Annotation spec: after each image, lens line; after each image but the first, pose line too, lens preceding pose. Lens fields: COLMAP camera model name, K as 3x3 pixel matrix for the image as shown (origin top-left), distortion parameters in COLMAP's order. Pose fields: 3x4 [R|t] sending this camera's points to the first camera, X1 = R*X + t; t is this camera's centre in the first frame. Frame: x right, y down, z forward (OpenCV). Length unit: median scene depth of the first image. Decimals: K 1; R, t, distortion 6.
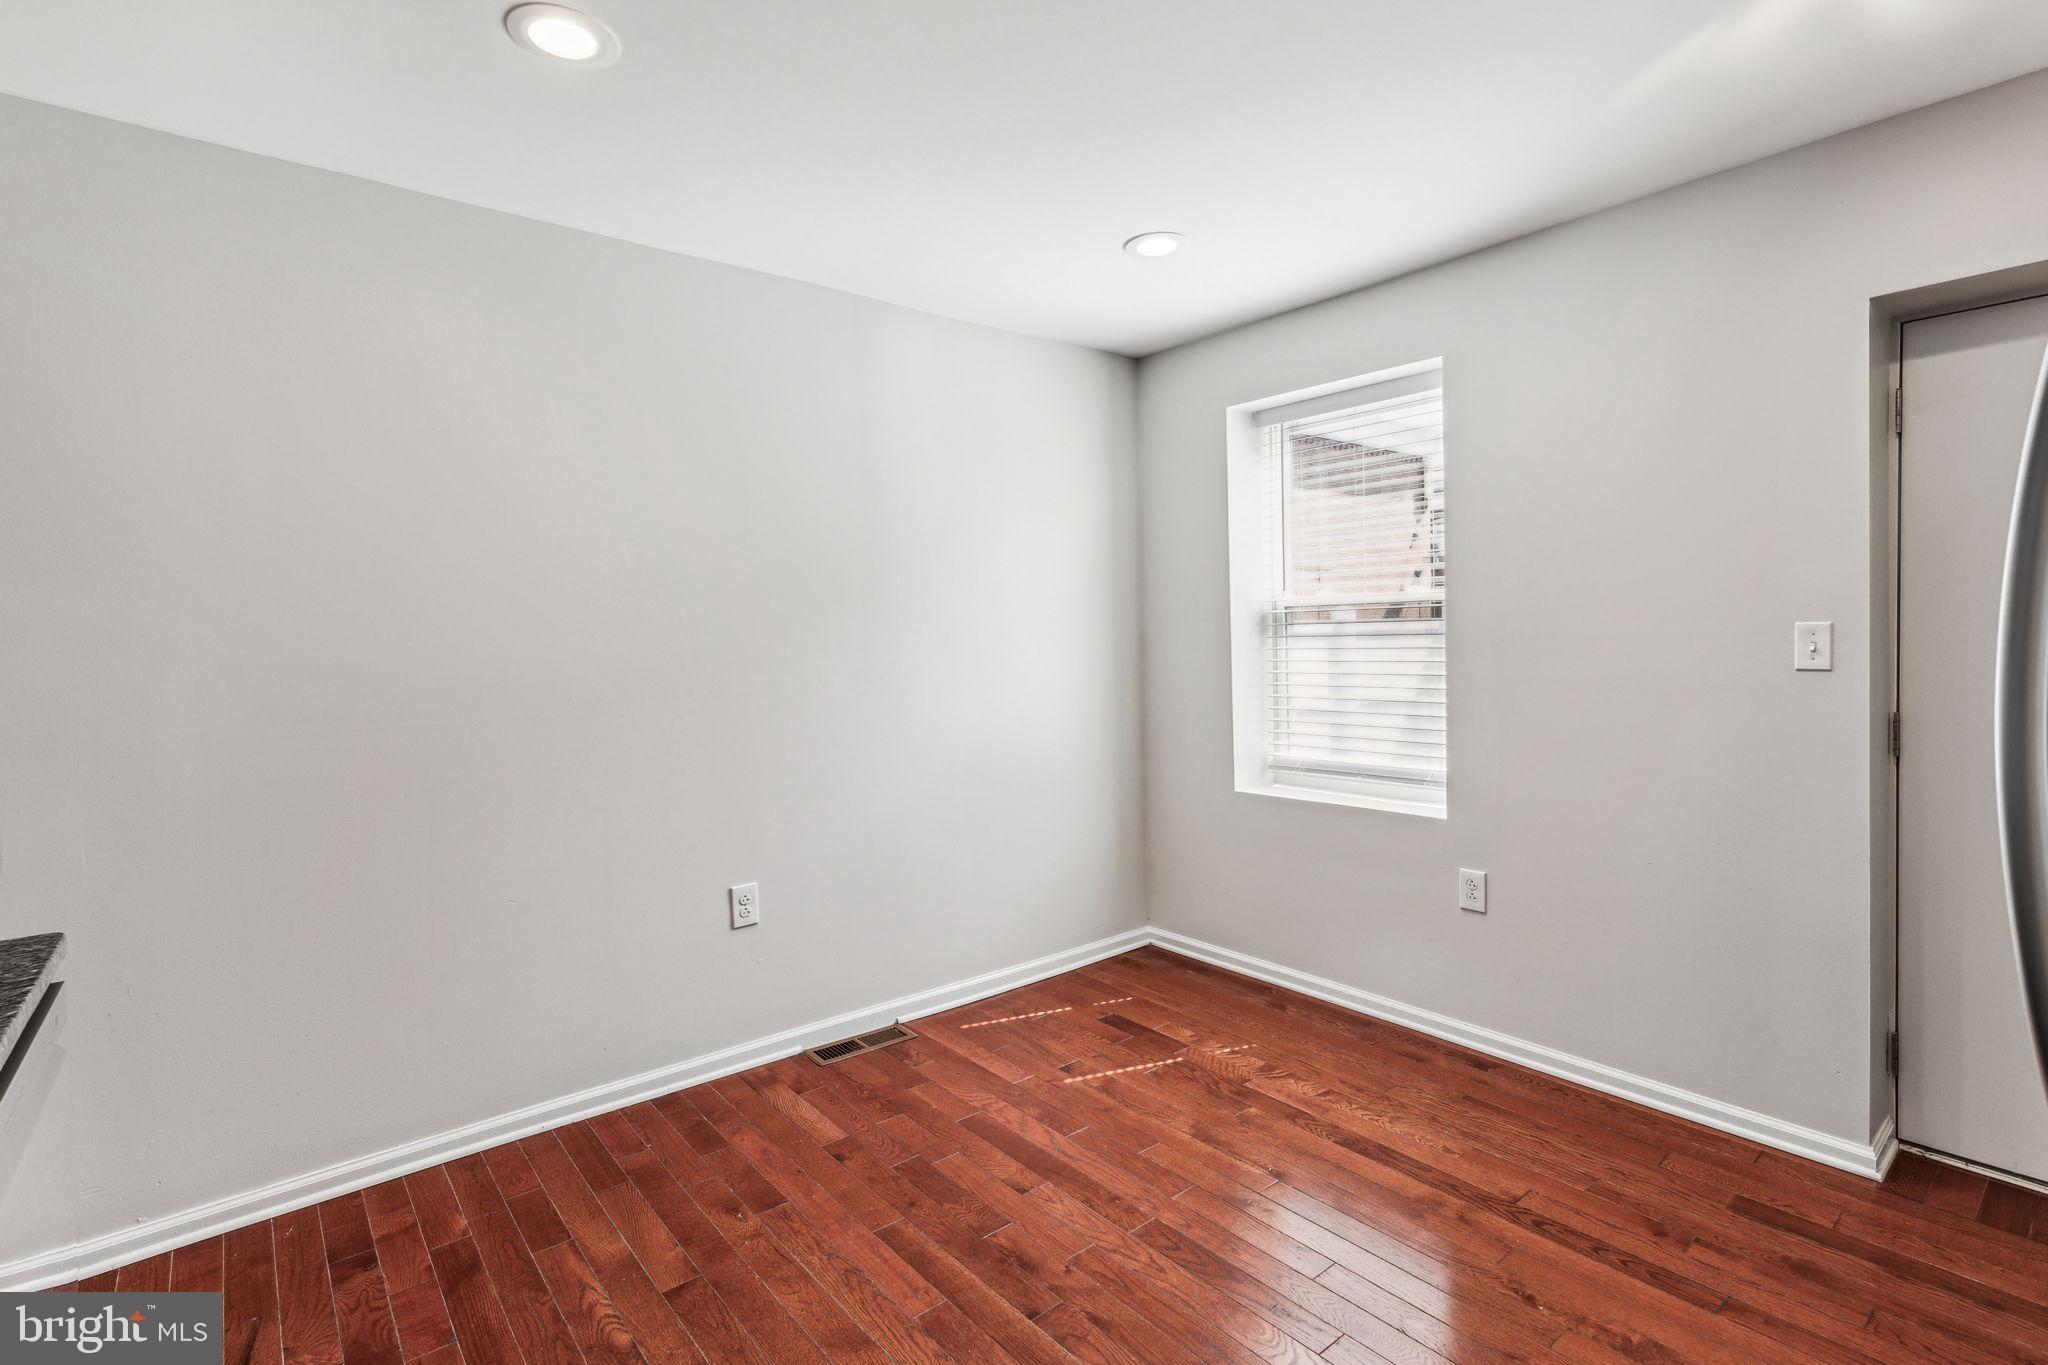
lens RADIAL K [[947.5, 0, 1050.3], [0, 947.5, 707.5], [0, 0, 1]] dist [0.009004, -0.003283]
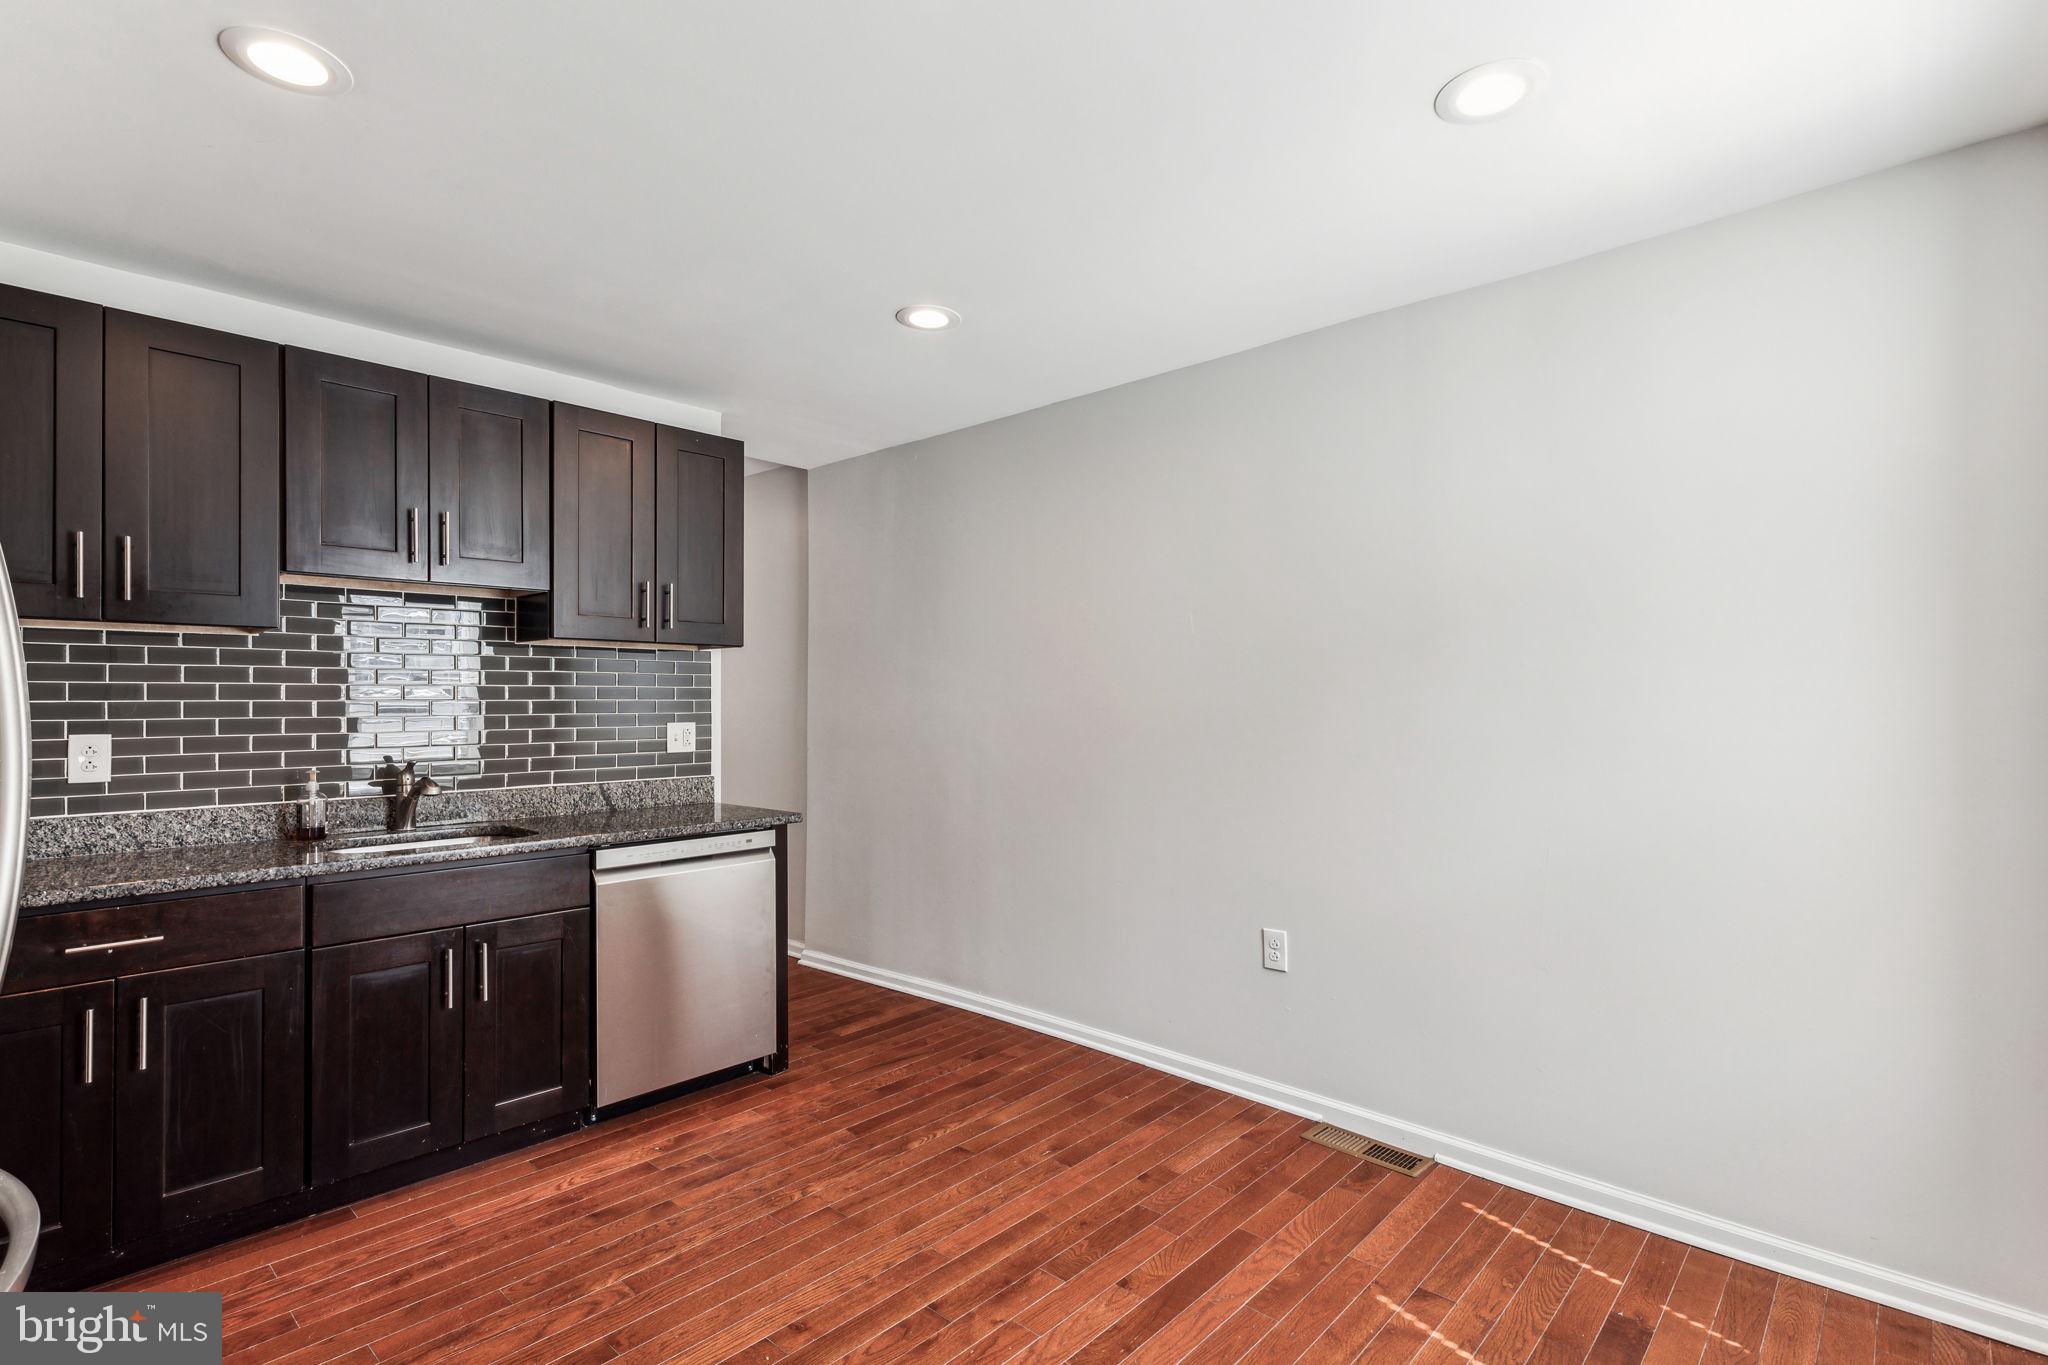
lens RADIAL K [[975.6, 0, 1053.8], [0, 975.6, 696.2], [0, 0, 1]] dist [-0.003656, 0.001543]
pose [[0.141576, 0.021091, -0.989703, 0.889471], [-0.076125, 0.997045, 0.010358, -0.081340], [0.986996, 0.073874, 0.142763, 0.726022]]
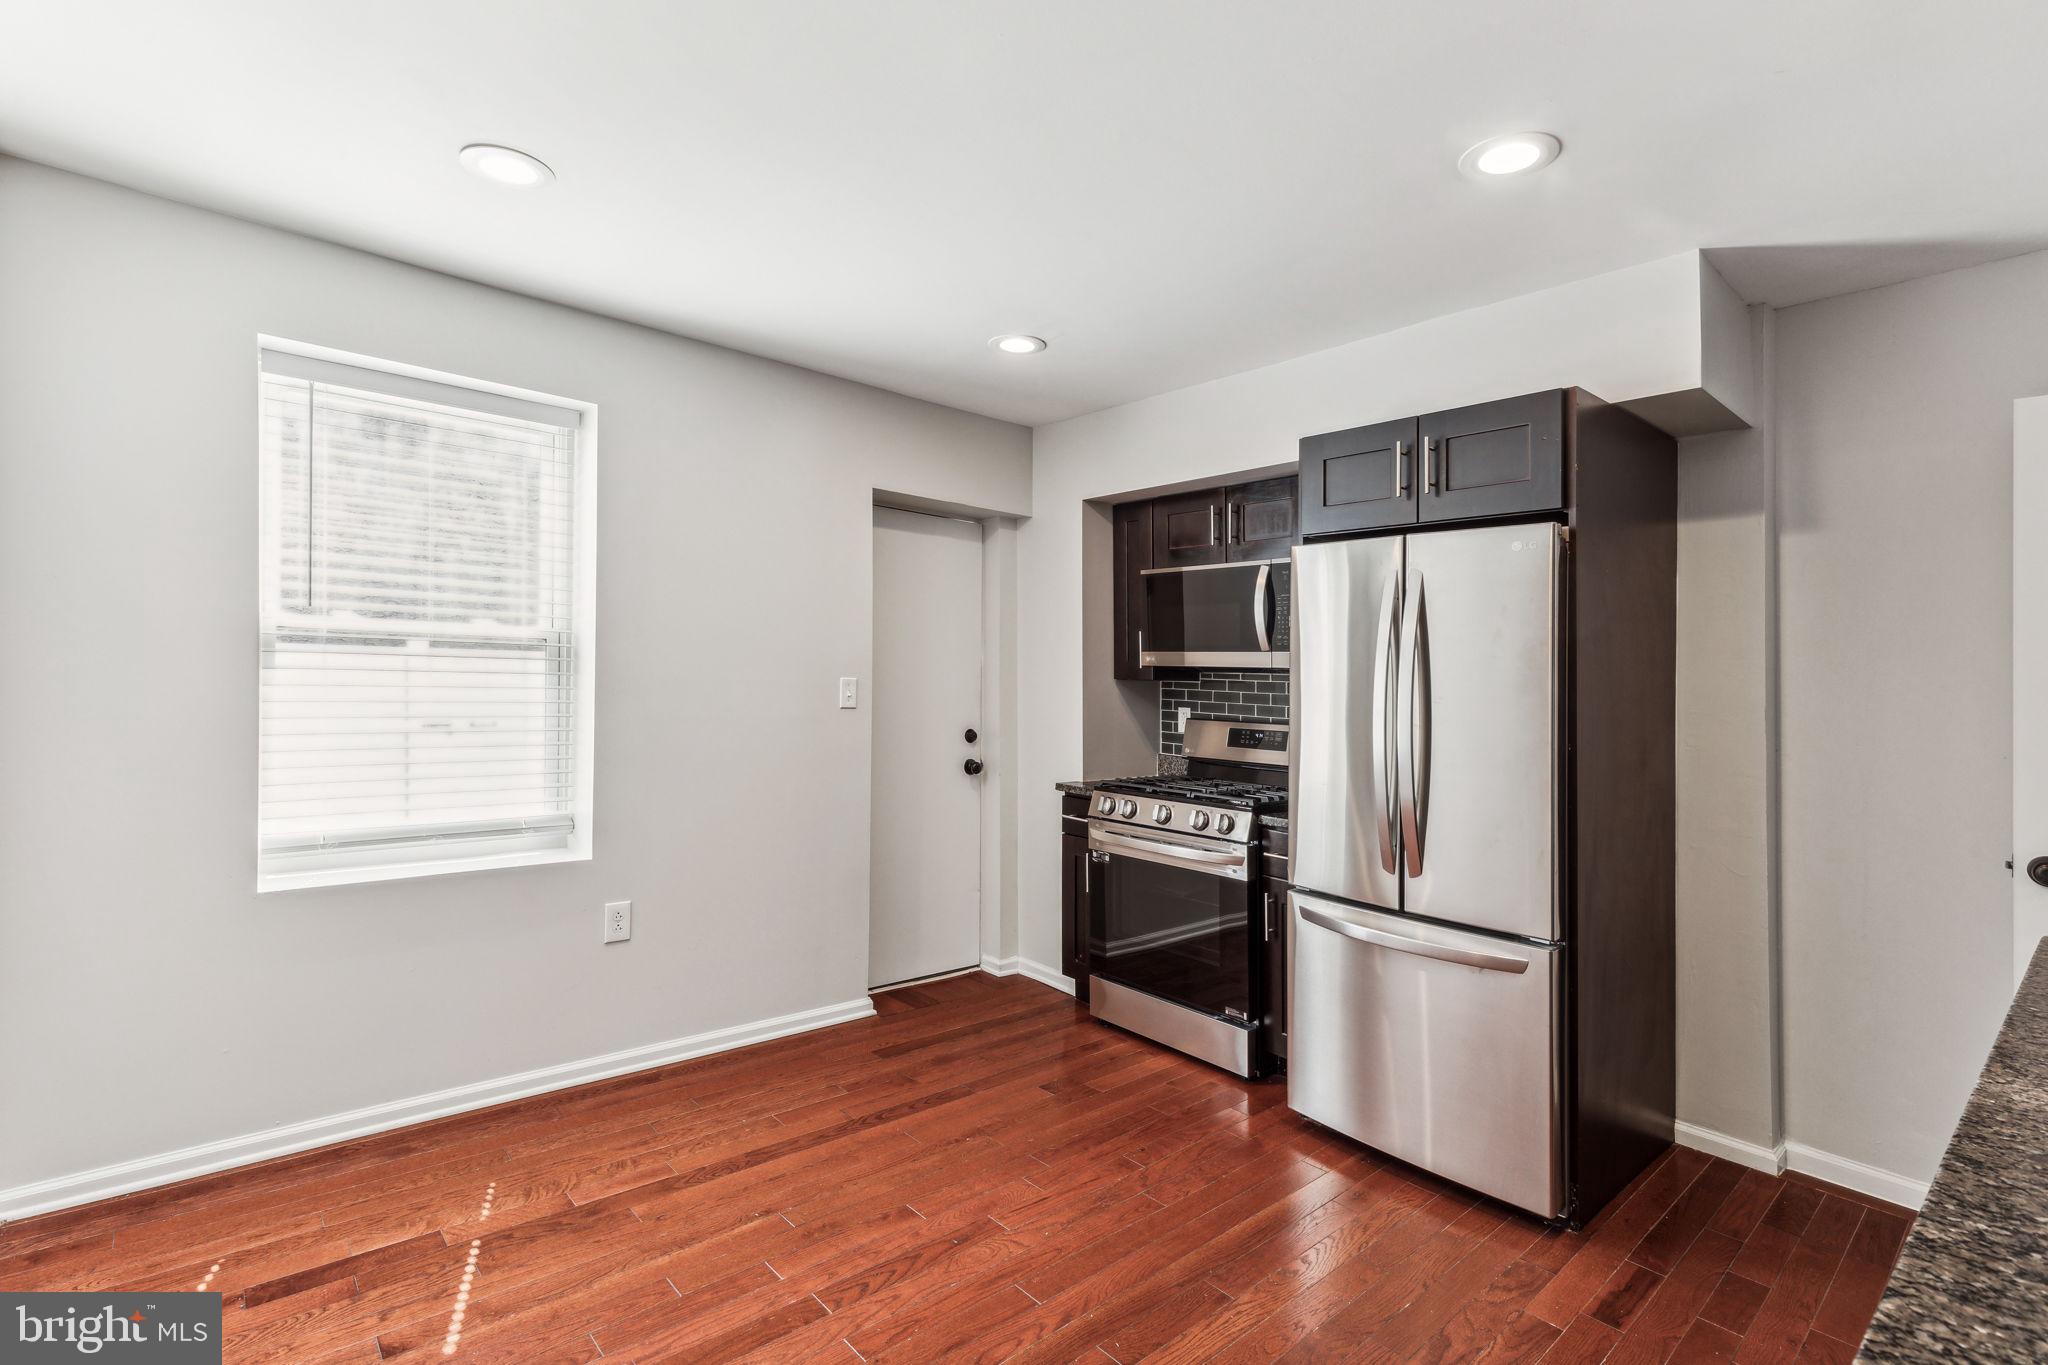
lens RADIAL K [[947.5, 0, 1031.1], [0, 947.5, 698.5], [0, 0, 1]] dist [0.009004, -0.003283]
pose [[-0.009146, -0.001896, 0.999956, -0.769216], [0.040106, 0.999193, 0.002261, -0.046636], [-0.999154, 0.040125, -0.009063, 0.701092]]
